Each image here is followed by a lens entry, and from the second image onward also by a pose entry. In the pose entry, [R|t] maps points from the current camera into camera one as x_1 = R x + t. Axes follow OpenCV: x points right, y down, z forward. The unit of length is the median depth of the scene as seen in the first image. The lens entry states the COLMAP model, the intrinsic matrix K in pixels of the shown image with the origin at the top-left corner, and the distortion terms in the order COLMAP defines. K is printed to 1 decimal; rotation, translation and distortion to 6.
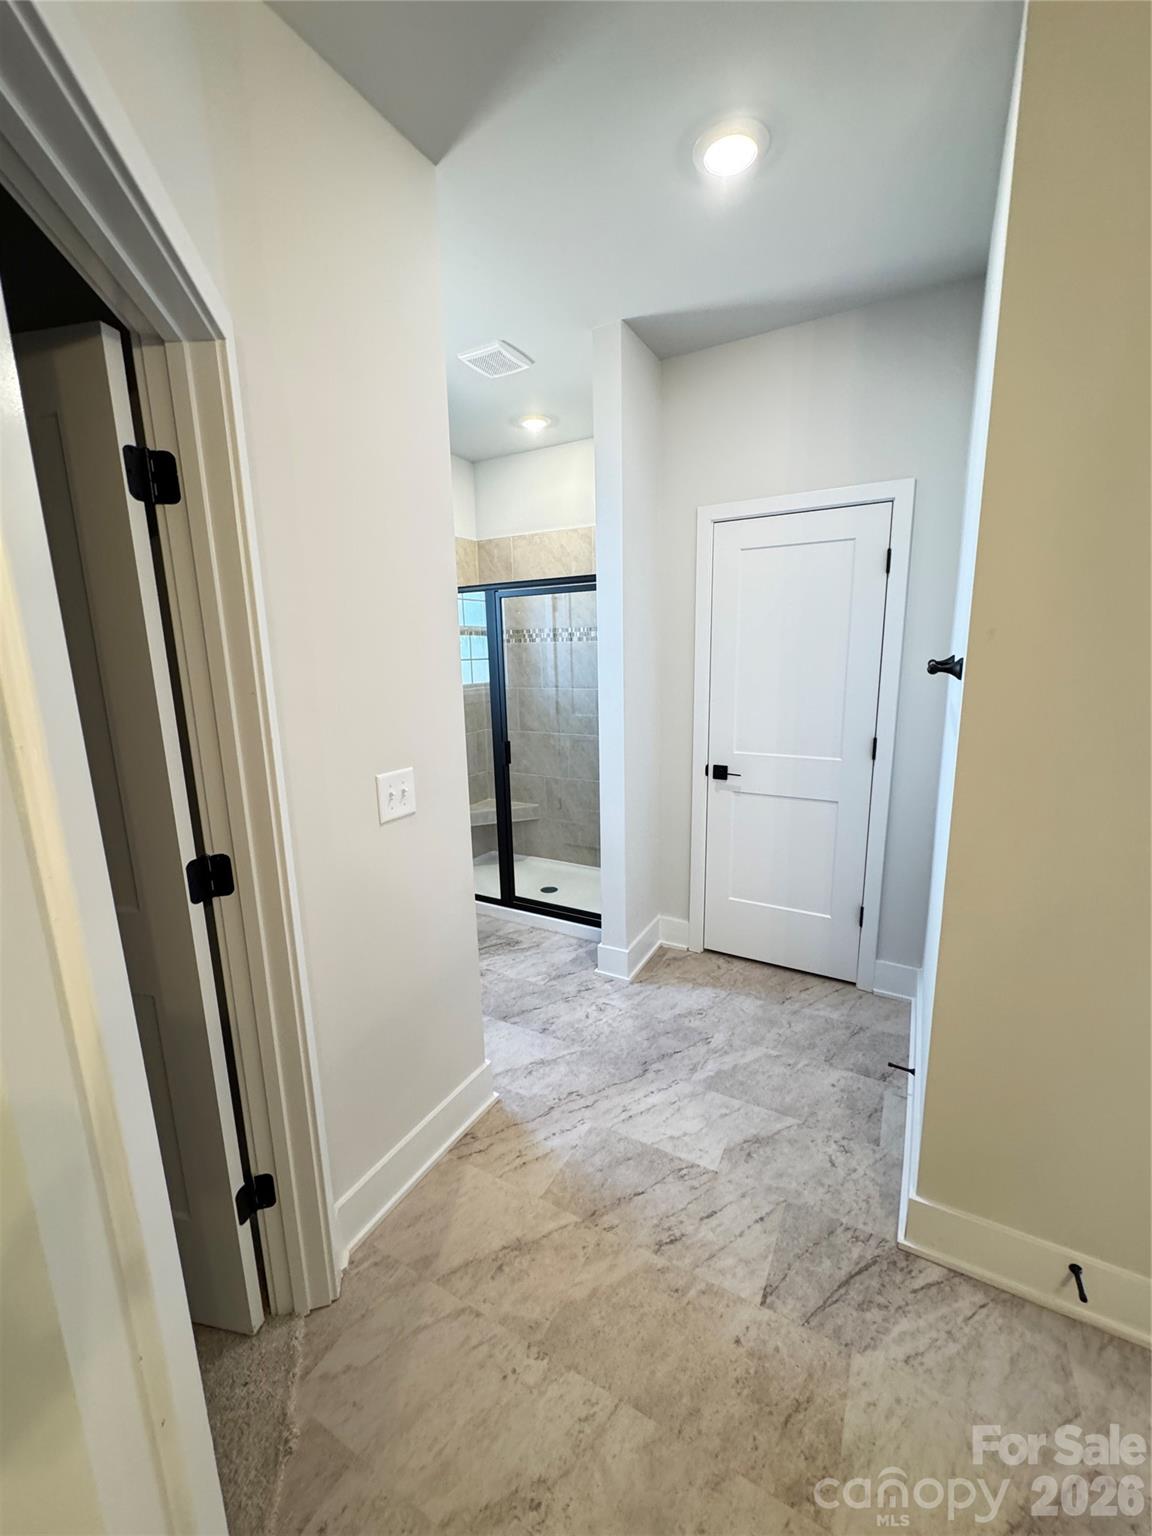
lens RADIAL K [[613.7, 0, 576.8], [0, 613.7, 770.3], [0, 0, 1]] dist [0.001584, 0.000116]
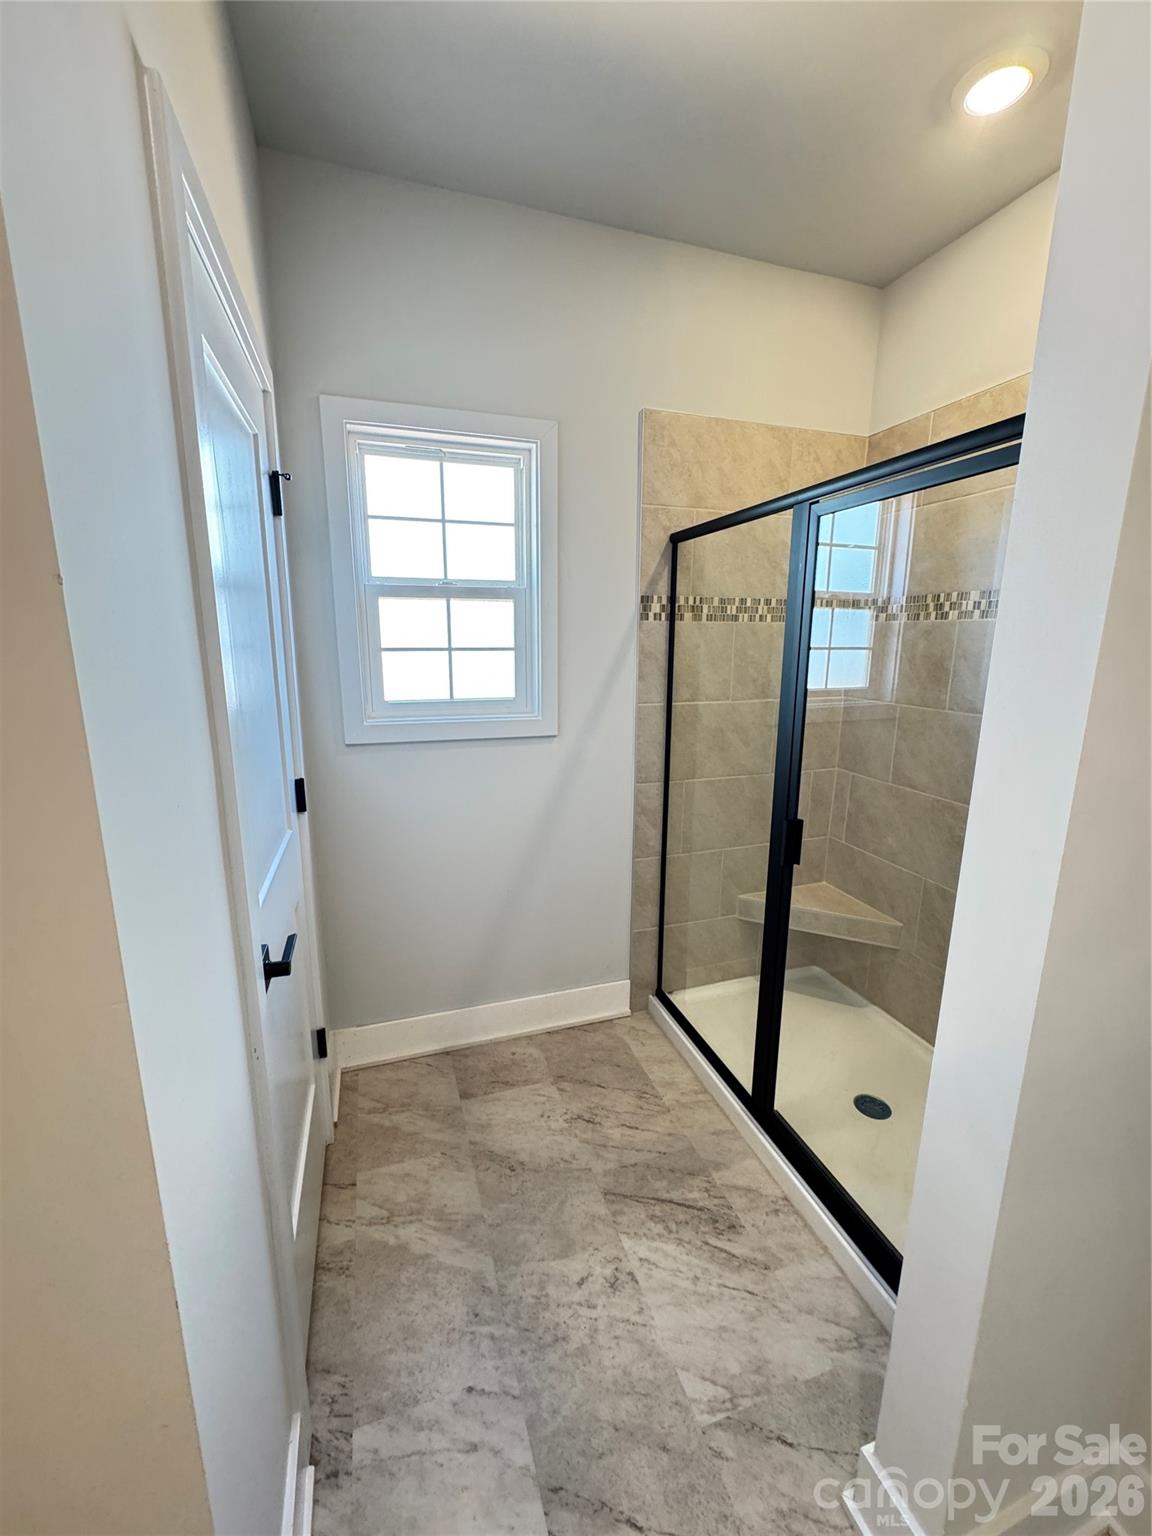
lens RADIAL K [[613.7, 0, 576.8], [0, 613.7, 770.3], [0, 0, 1]] dist [0.001584, 0.000116]
pose [[0.740309, 0.167309, -0.651114, 0.058474], [-0.150963, 0.985174, 0.081506, -0.084840], [0.655097, 0.037954, 0.754590, 0.440657]]
